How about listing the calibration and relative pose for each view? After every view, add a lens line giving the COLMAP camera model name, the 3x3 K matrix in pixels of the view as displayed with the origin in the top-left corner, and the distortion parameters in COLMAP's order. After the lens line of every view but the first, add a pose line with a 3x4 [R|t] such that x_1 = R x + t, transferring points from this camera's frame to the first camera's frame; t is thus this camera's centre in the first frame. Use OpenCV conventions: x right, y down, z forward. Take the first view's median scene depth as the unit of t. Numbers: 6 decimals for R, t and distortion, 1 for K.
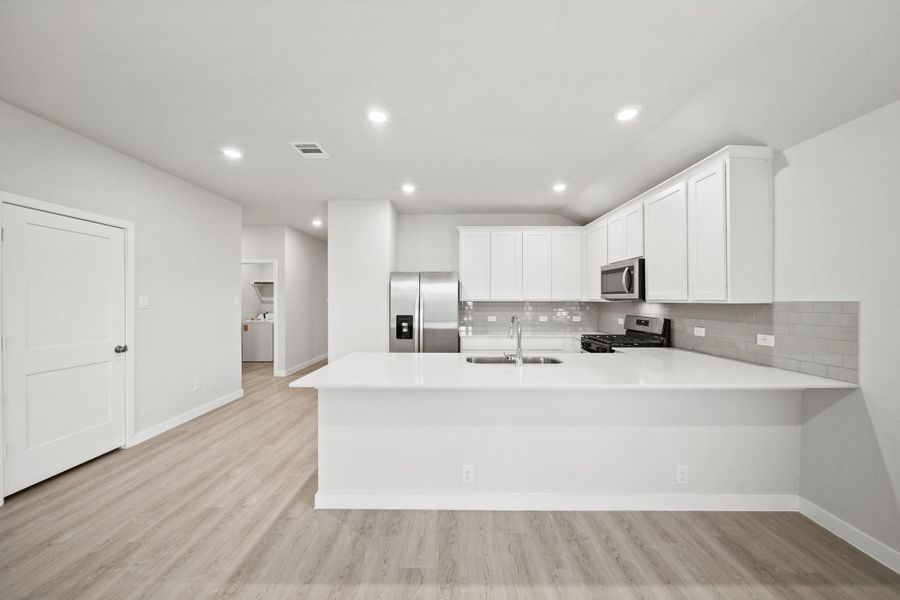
lens RADIAL K [[315.7, 0, 452.2], [0, 315.7, 298.6], [0, 0, 1]] dist [-0.000893, -0.000050]
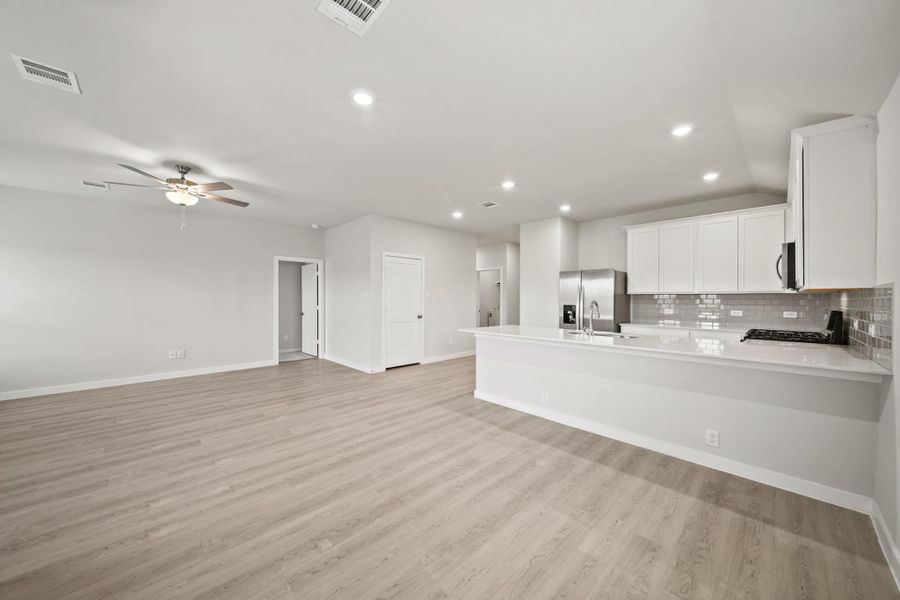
lens RADIAL K [[324.3, 0, 452.4], [0, 324.3, 300.1], [0, 0, 1]] dist [-0.000302, -0.000070]
pose [[0.700089, 0.004554, -0.714041, 0.641202], [0.000747, 0.999974, 0.007110, 0.031521], [0.714055, -0.005511, 0.700067, -0.358085]]
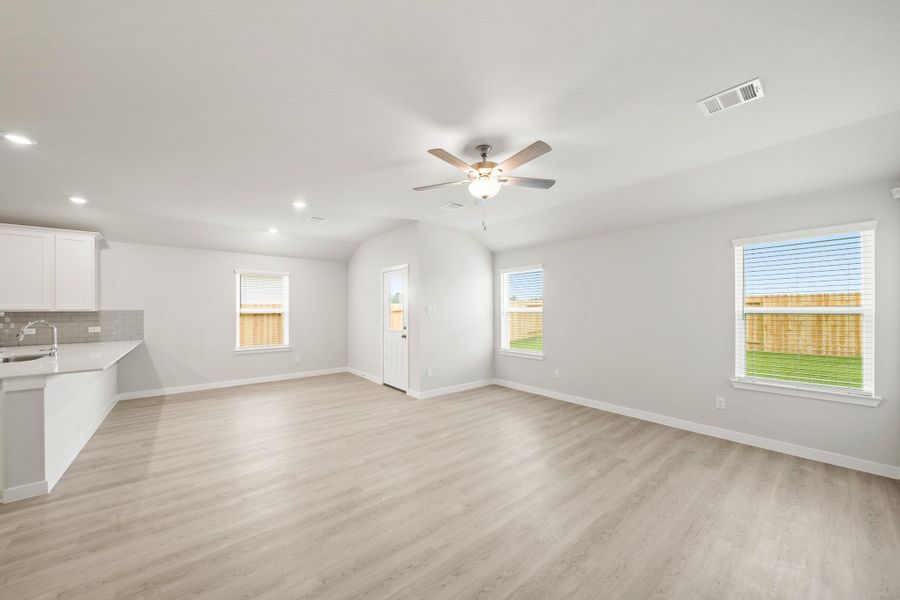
lens RADIAL K [[318.9, 0, 450.0], [0, 318.9, 308.7], [0, 0, 1]] dist [-0.002137, -0.000291]
pose [[-0.645778, 0.002301, 0.763522, -1.582556], [0.000366, 0.999996, -0.002704, 0.004098], [-0.763525, -0.001467, -0.645776, 0.447058]]
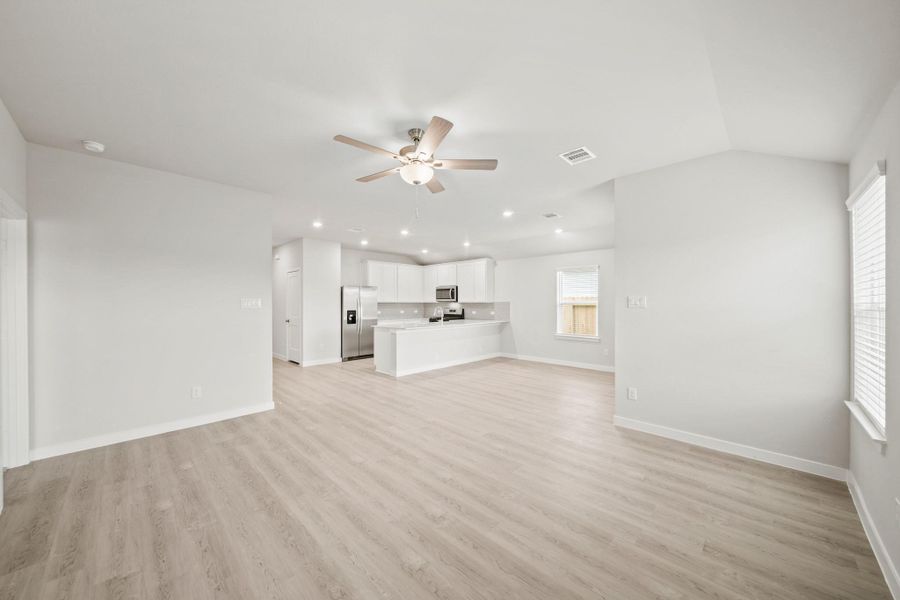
lens RADIAL K [[324.3, 0, 452.4], [0, 324.3, 300.1], [0, 0, 1]] dist [-0.000302, -0.000070]
pose [[0.686767, 0.005976, 0.726853, -1.527119], [-0.001267, 0.999975, -0.007024, 0.010041], [-0.726876, 0.003904, 0.686758, -0.915383]]
